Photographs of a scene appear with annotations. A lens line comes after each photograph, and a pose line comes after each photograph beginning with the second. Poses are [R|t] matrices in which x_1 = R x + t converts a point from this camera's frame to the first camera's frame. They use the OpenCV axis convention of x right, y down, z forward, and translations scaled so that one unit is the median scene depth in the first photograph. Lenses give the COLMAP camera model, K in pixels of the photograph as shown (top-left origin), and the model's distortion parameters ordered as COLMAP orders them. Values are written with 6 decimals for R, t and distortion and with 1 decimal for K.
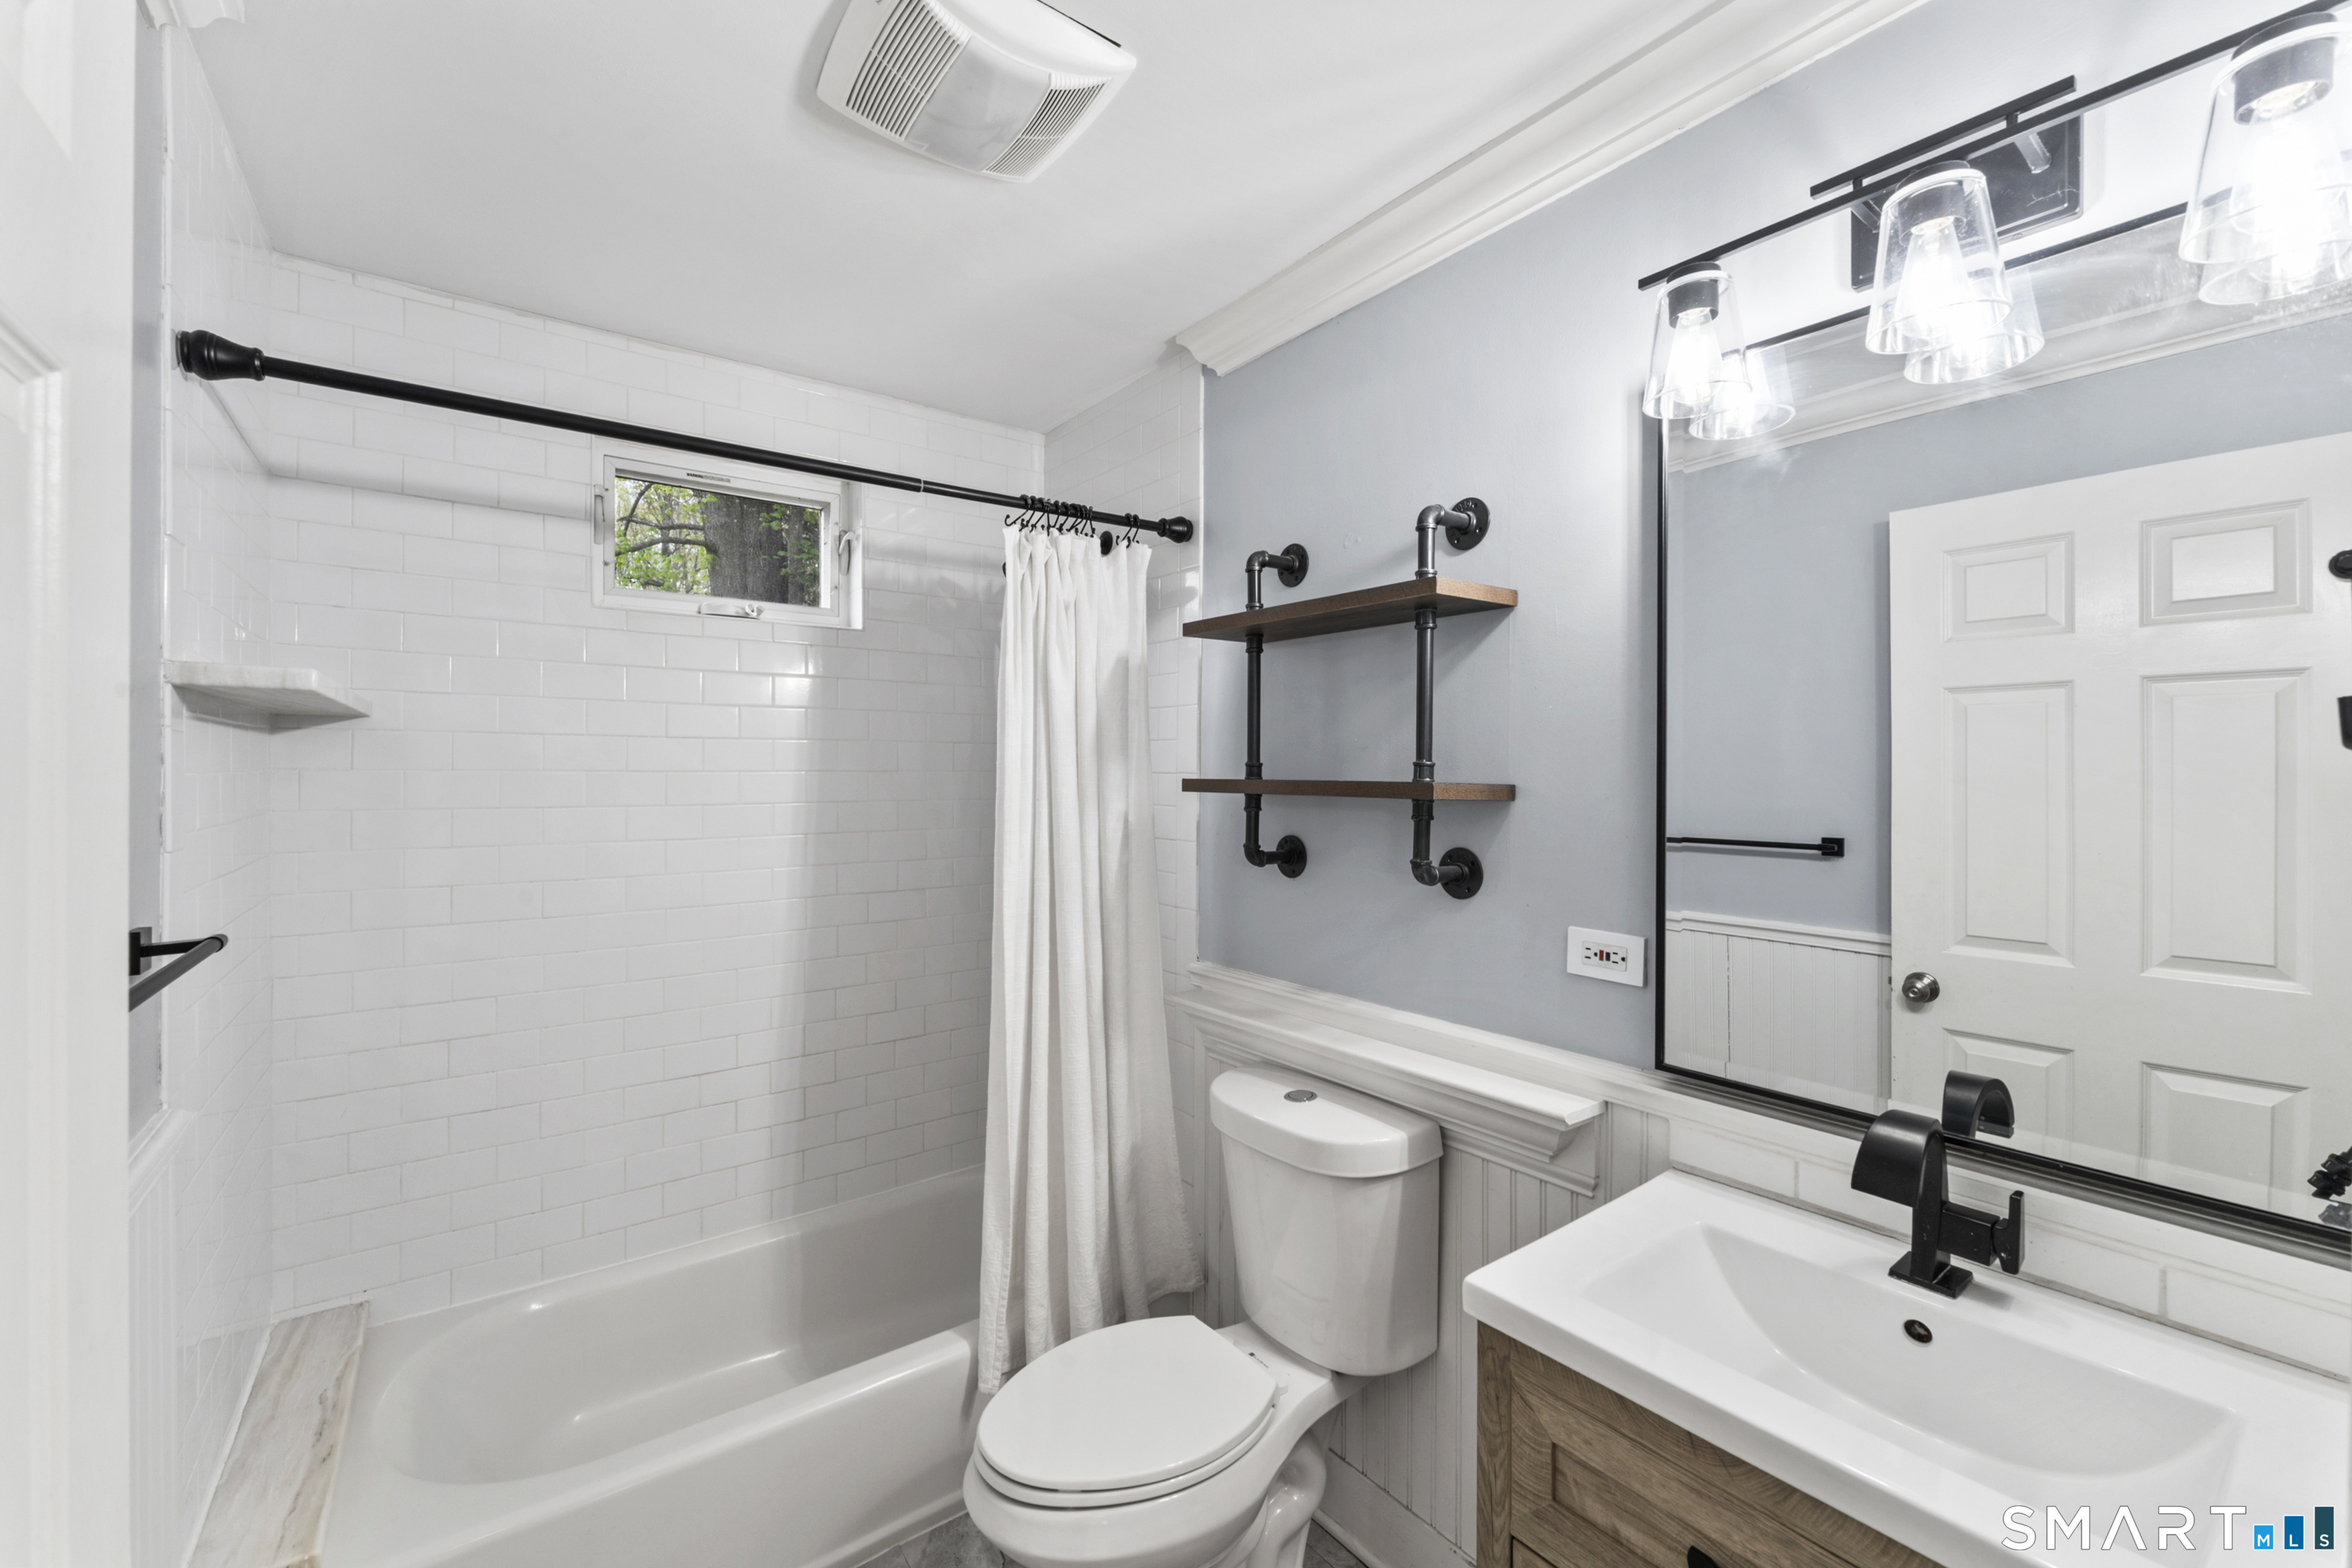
lens RADIAL K [[957.8, 0, 1180.2], [0, 957.8, 779.3], [0, 0, 1]] dist [-0.006001, 0.000963]
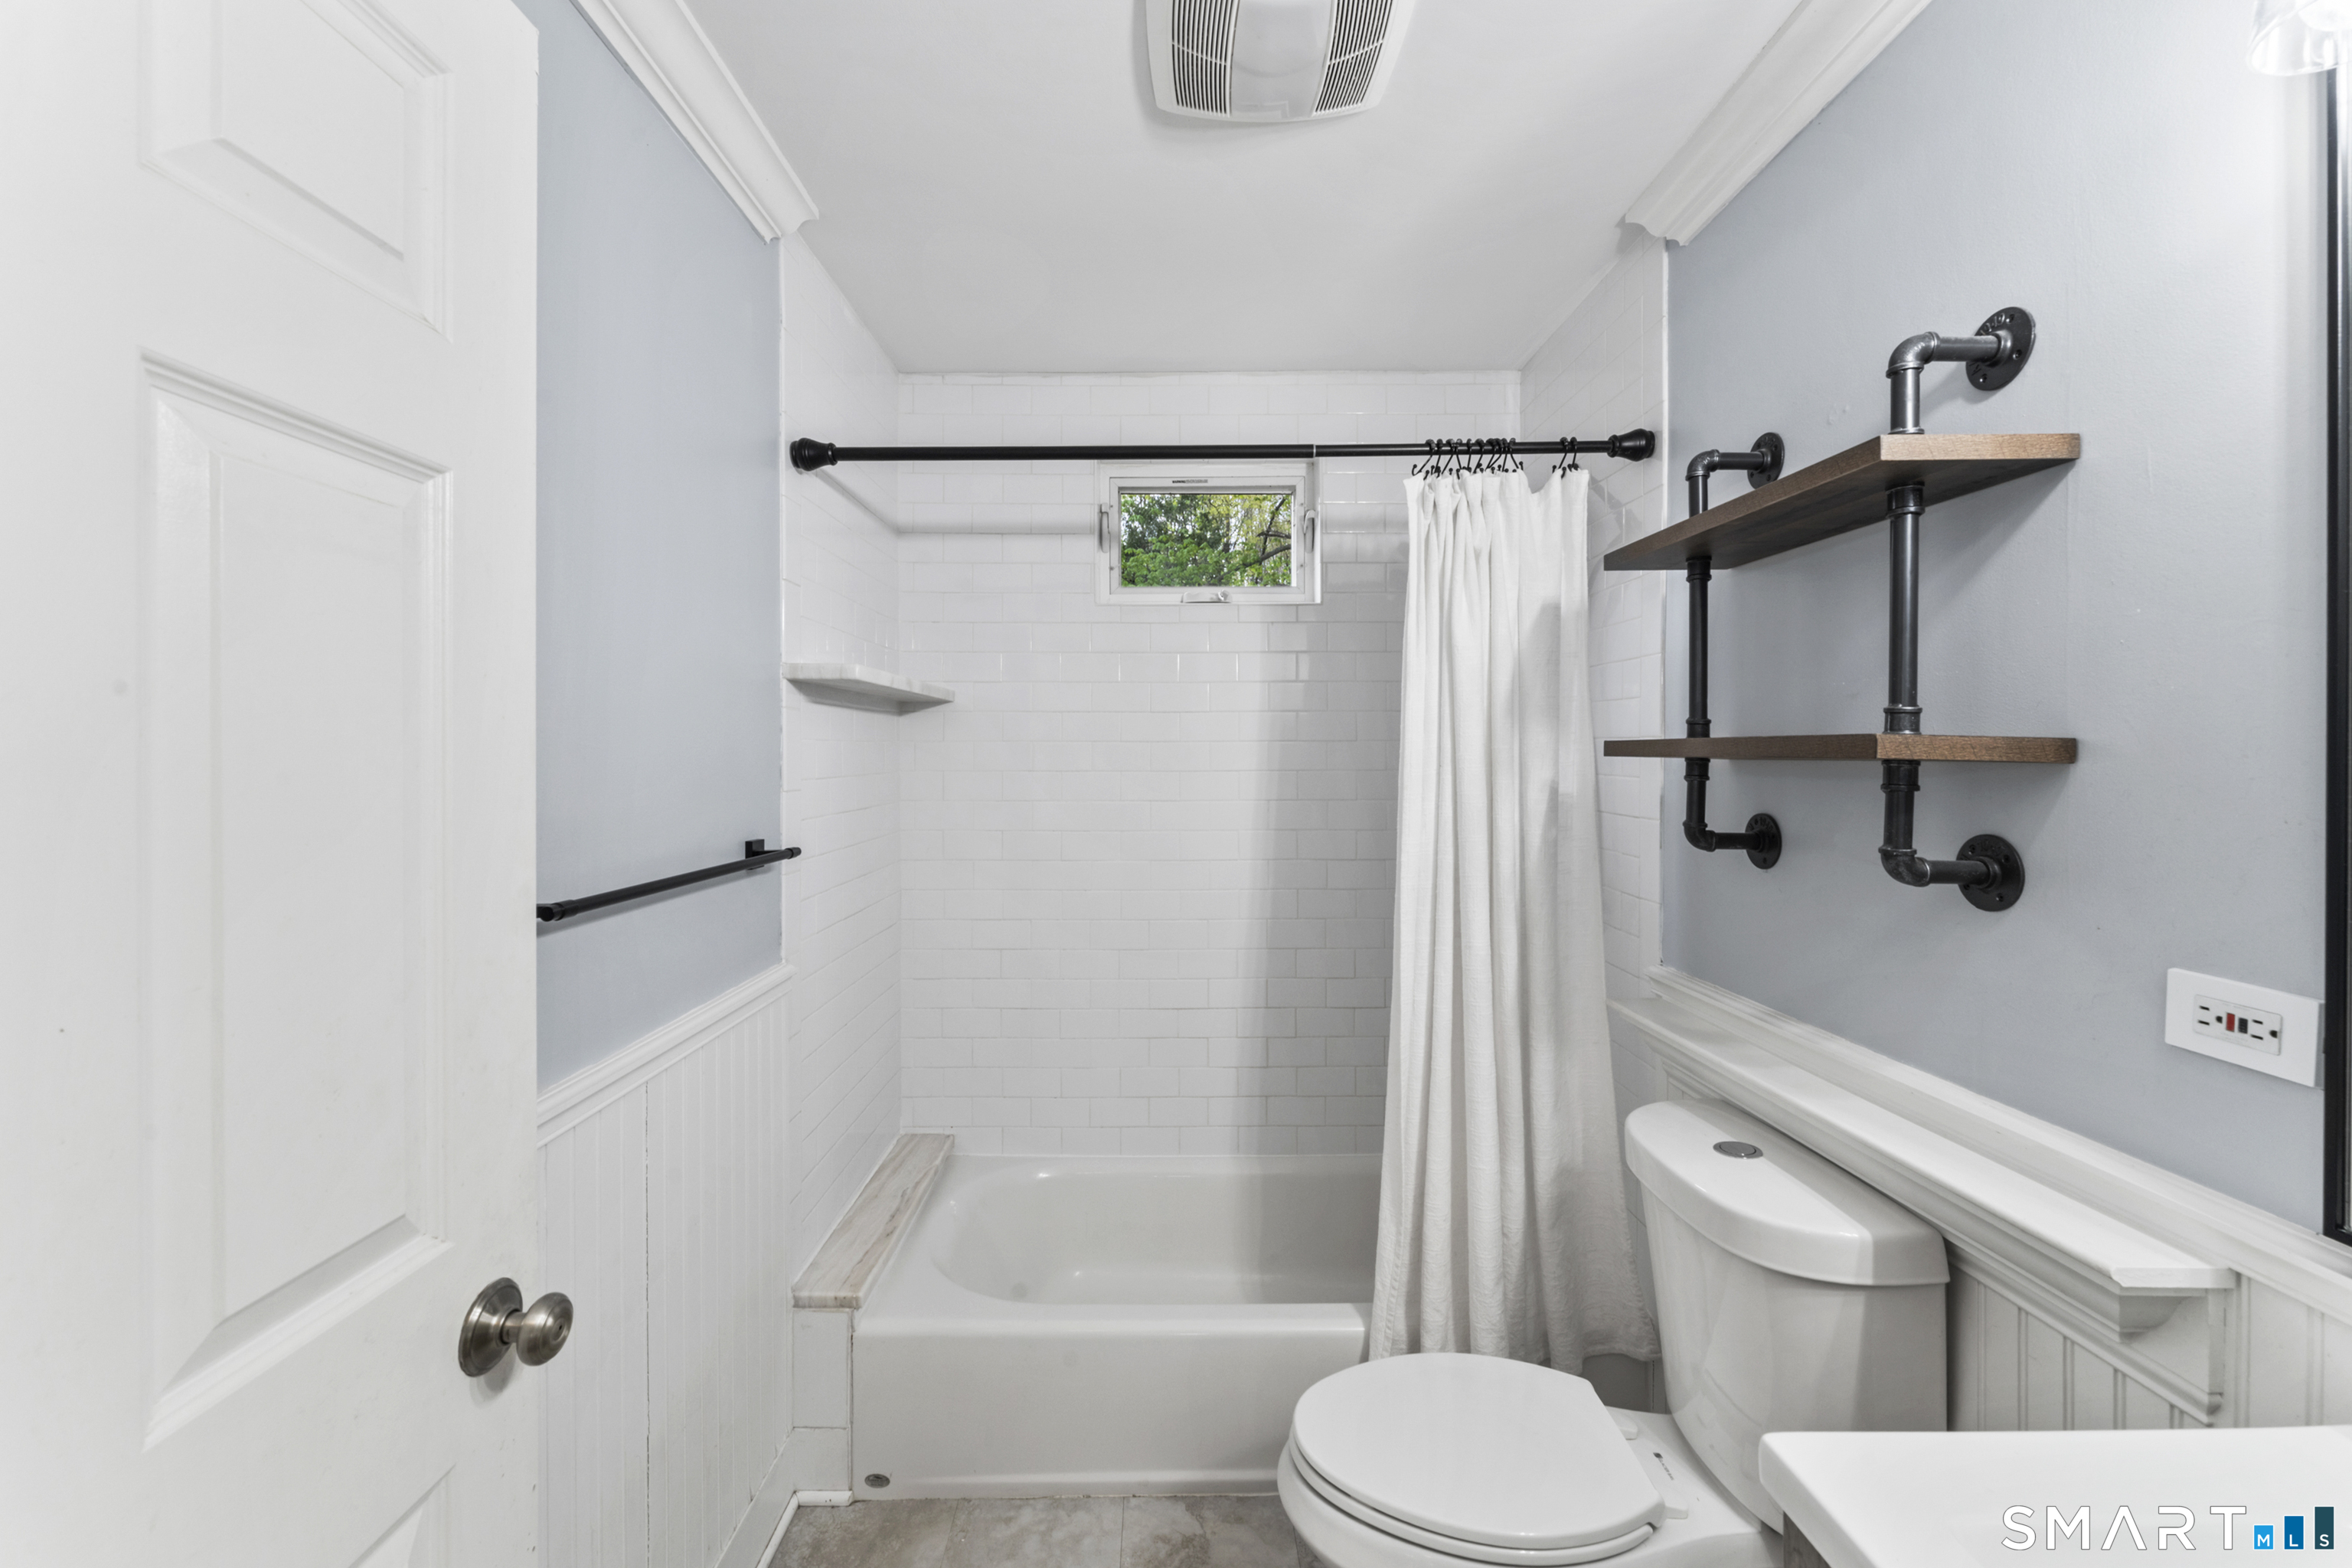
lens RADIAL K [[957.8, 0, 1169.6], [0, 957.8, 763.1], [0, 0, 1]] dist [-0.006001, 0.000963]
pose [[0.798410, 0.001957, -0.602111, 0.205594], [-0.001140, 0.999998, 0.001739, 0.018174], [0.602114, -0.000702, 0.798410, 0.103510]]
